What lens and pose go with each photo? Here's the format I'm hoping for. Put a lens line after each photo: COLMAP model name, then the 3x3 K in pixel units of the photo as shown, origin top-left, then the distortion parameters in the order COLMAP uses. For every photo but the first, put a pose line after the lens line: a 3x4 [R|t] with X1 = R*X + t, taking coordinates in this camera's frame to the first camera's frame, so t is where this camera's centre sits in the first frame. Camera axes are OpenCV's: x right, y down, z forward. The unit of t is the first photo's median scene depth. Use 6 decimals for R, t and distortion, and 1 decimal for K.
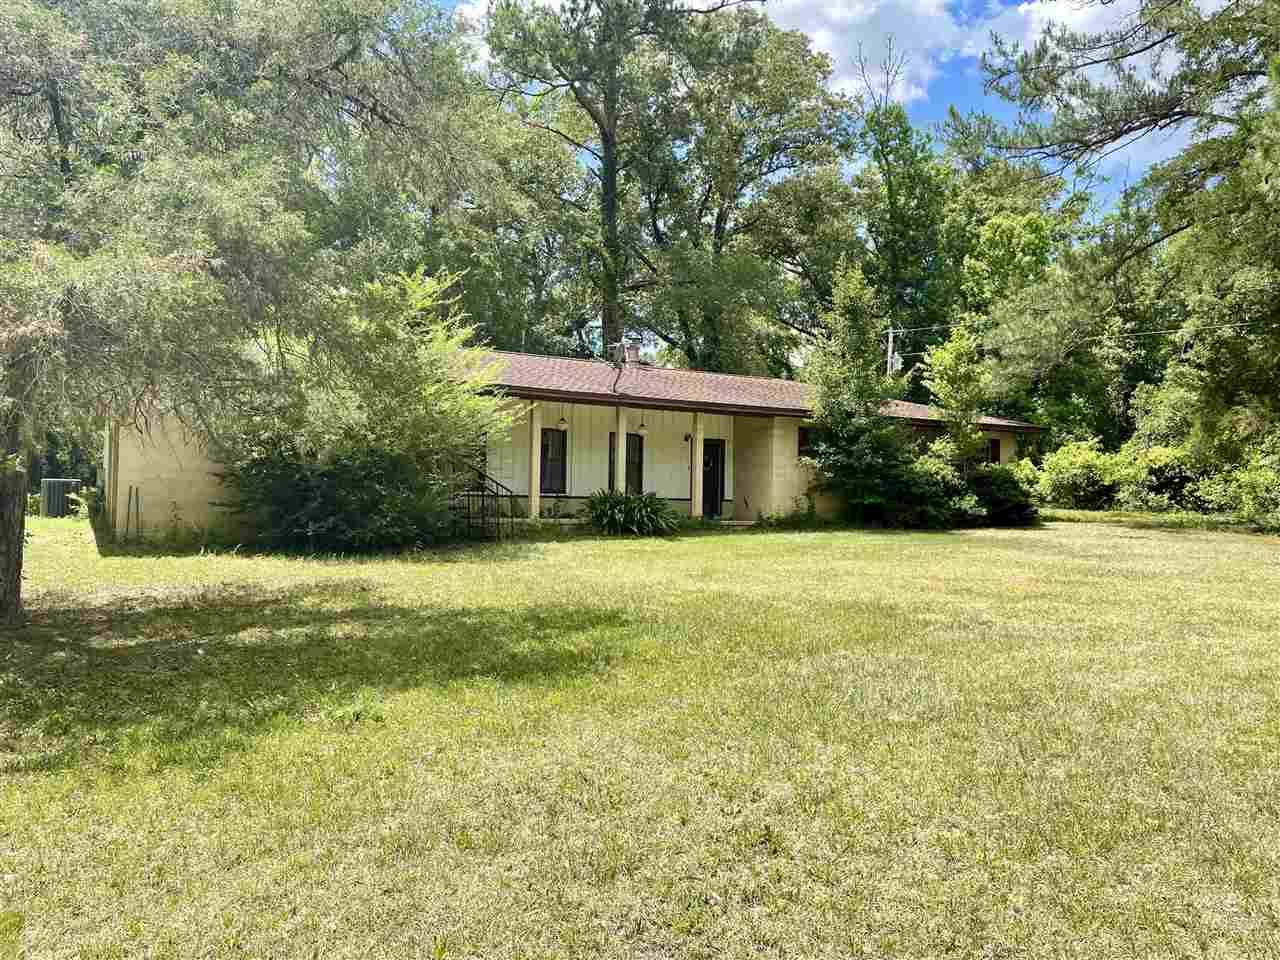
lens RADIAL K [[953.1, 0, 637.7], [0, 953.1, 494.4], [0, 0, 1]] dist [0.055858, -0.079508]
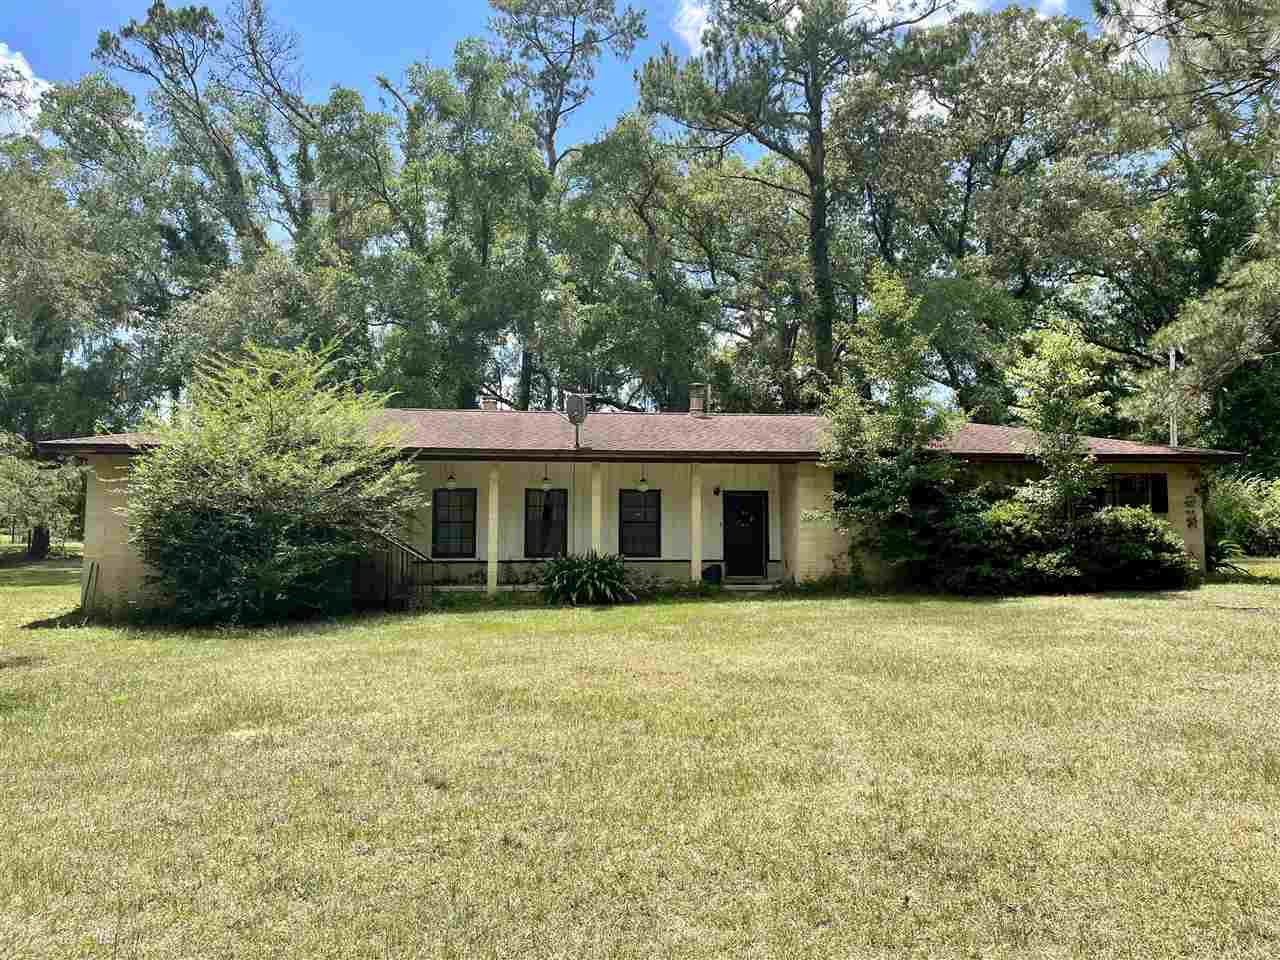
lens RADIAL K [[953.1, 0, 637.7], [0, 953.1, 494.4], [0, 0, 1]] dist [0.055858, -0.079508]
pose [[0.915109, -0.041923, -0.401022, 0.236014], [0.018633, 0.997914, -0.061803, -0.001866], [0.402776, 0.049084, 0.913981, 0.108442]]
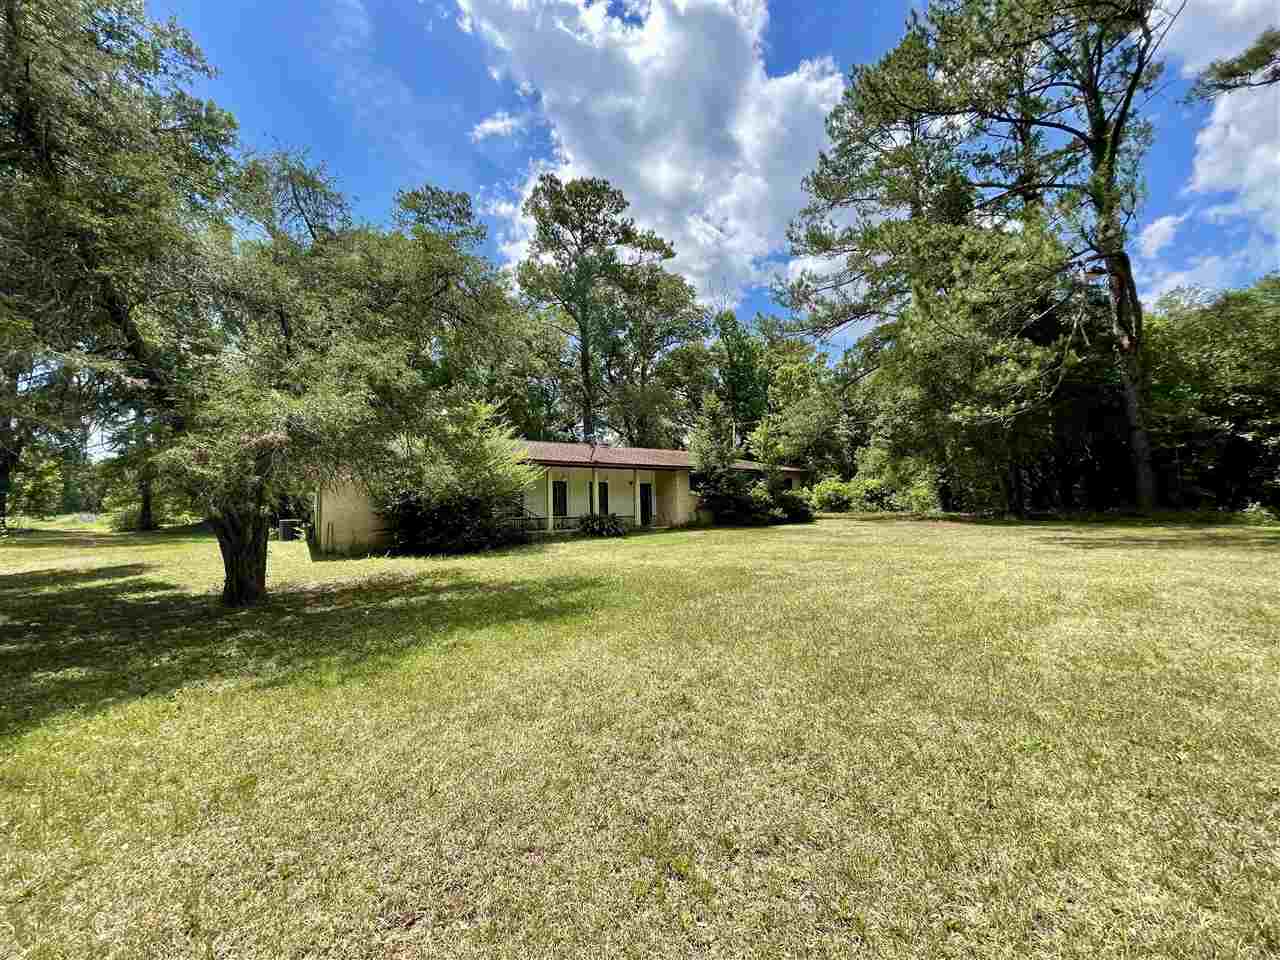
lens RADIAL K [[517.4, 0, 641.0], [0, 517.4, 464.1], [0, 0, 1]] dist [0.001680, 0.000068]
pose [[0.996704, -0.036468, 0.072470, -0.001129], [0.043295, 0.994538, -0.094973, 0.000518], [-0.068611, 0.097797, 0.992838, -0.016604]]
